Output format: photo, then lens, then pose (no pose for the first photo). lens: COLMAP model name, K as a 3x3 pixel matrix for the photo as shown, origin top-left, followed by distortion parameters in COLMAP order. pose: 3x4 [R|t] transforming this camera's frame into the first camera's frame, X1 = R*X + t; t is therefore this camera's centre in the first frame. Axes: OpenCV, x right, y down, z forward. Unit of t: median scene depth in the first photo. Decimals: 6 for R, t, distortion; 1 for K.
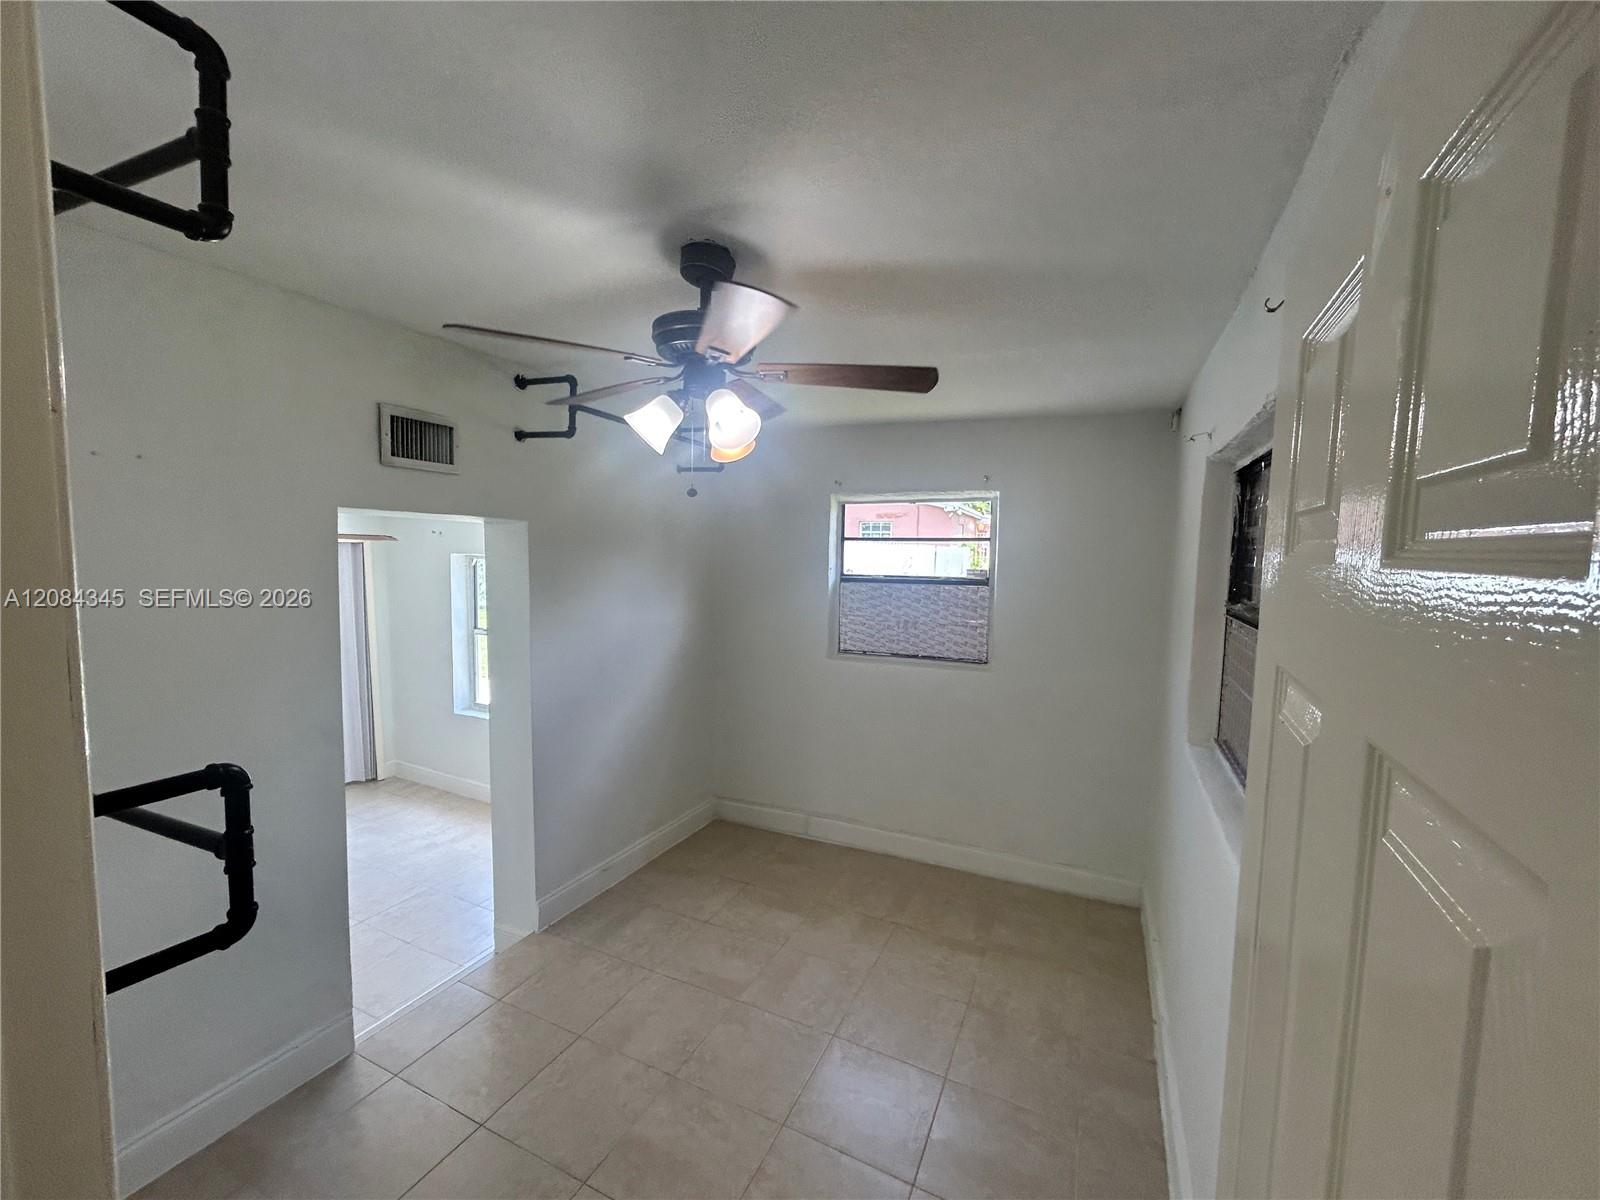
lens RADIAL K [[649.9, 0, 800.7], [0, 649.9, 595.1], [0, 0, 1]] dist [-0.000371, 0.000330]
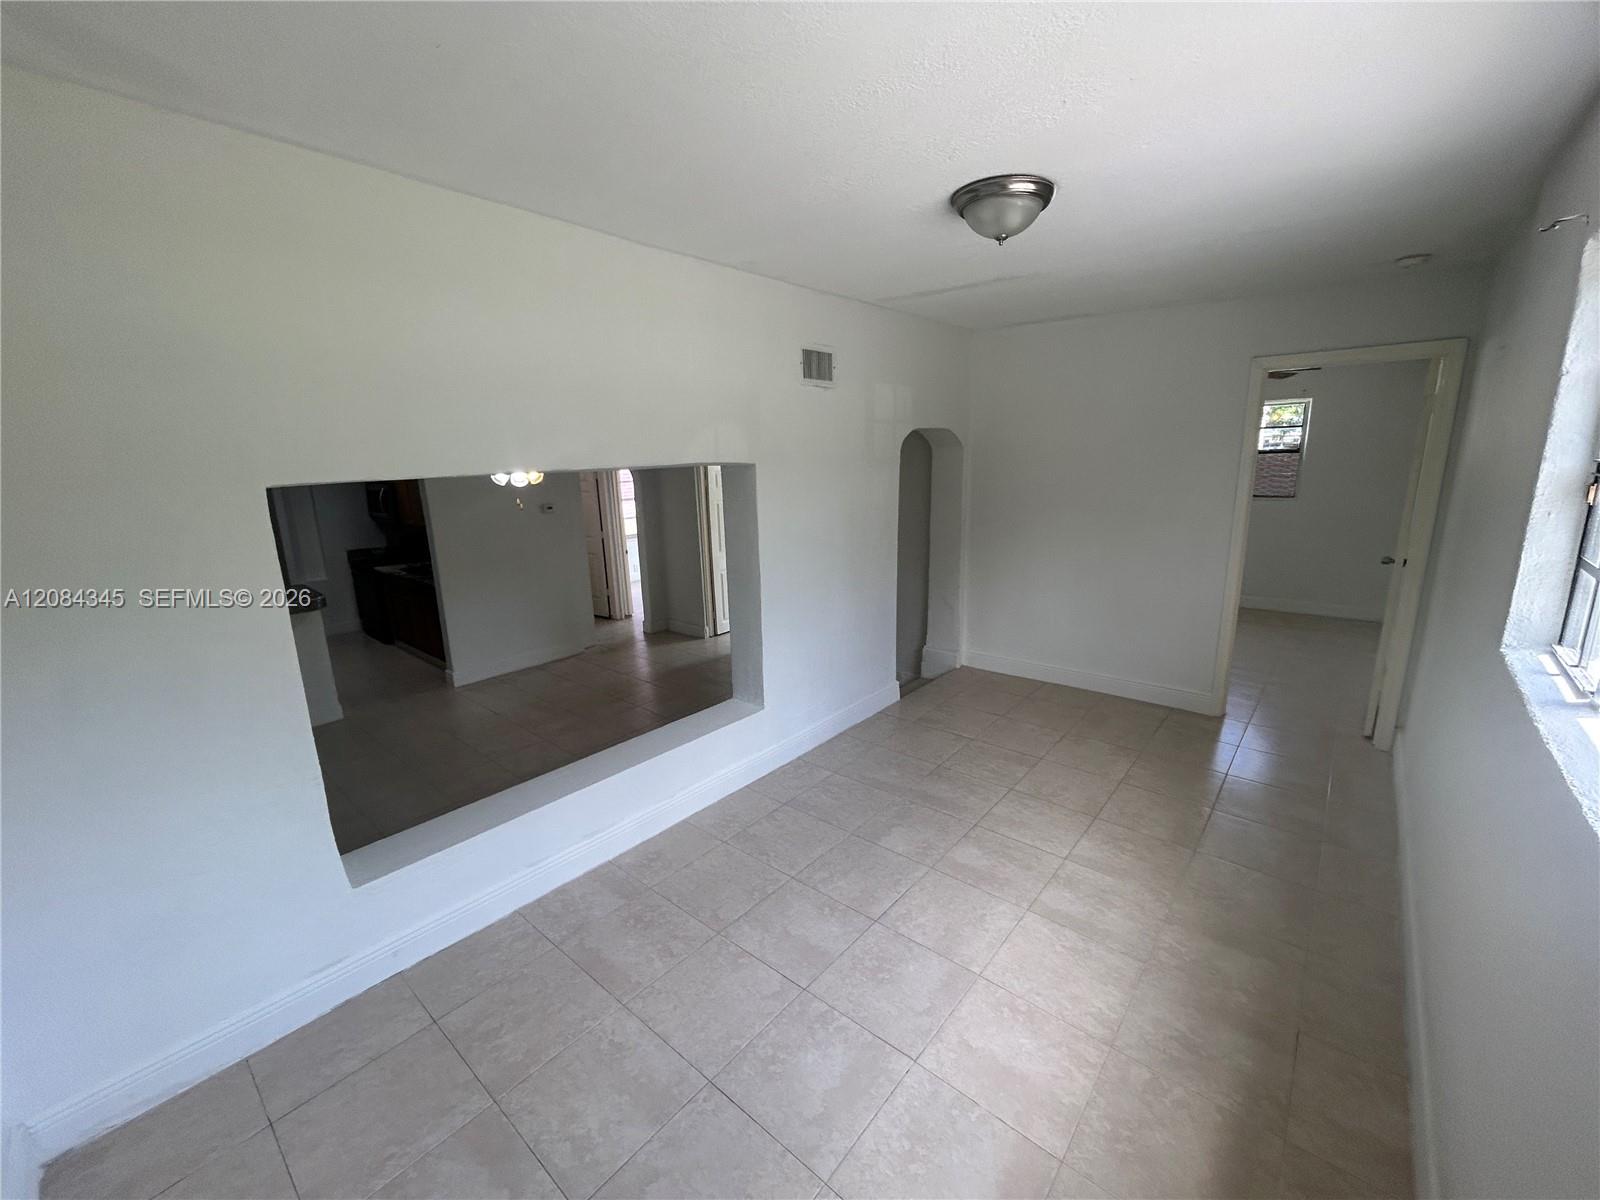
lens RADIAL K [[659.5, 0, 798.7], [0, 659.5, 546.0], [0, 0, 1]] dist [-0.000413, 0.000231]
pose [[0.962196, 0.023059, -0.271379, -0.227236], [0.001535, 0.995935, 0.090066, 0.032125], [0.272352, -0.087078, 0.958249, -0.476856]]
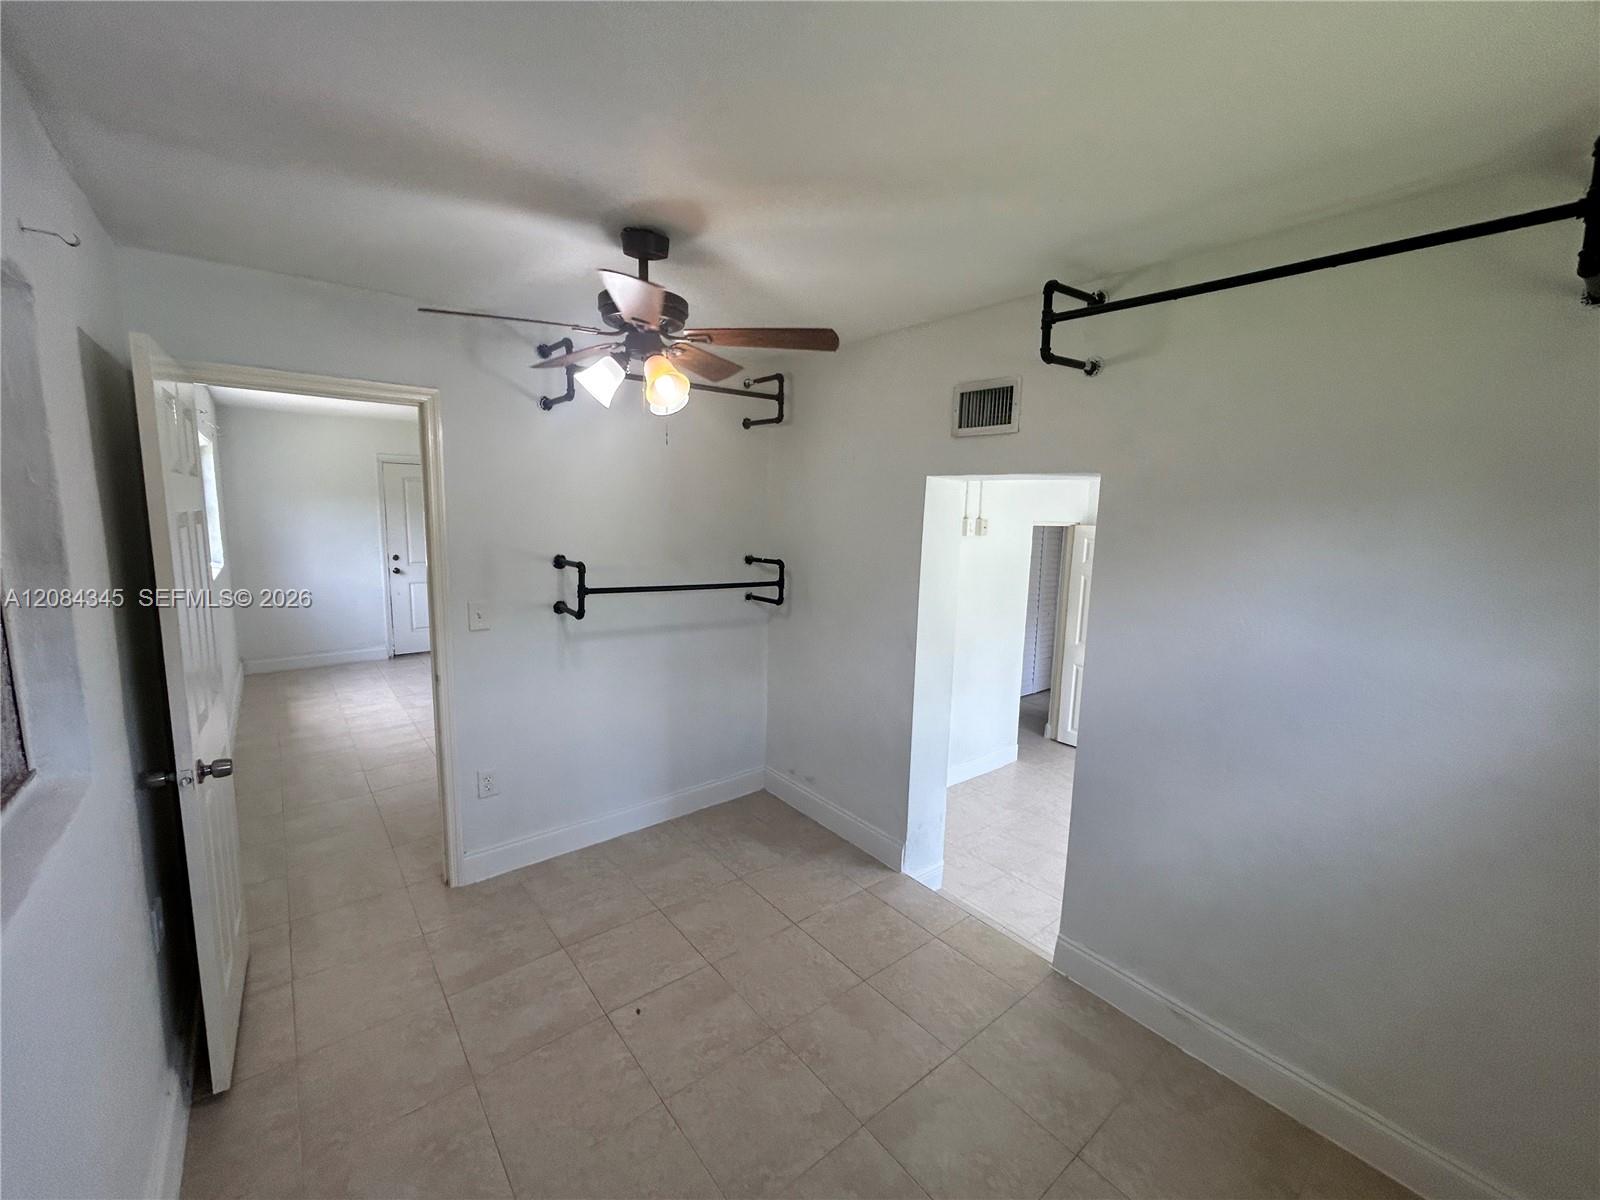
lens RADIAL K [[649.9, 0, 800.7], [0, 649.9, 595.1], [0, 0, 1]] dist [-0.000371, 0.000330]
pose [[-0.436306, 0.099471, -0.894284, 0.587094], [-0.090889, 0.983916, 0.153783, -0.072633], [0.895197, 0.148377, -0.420247, 1.299573]]
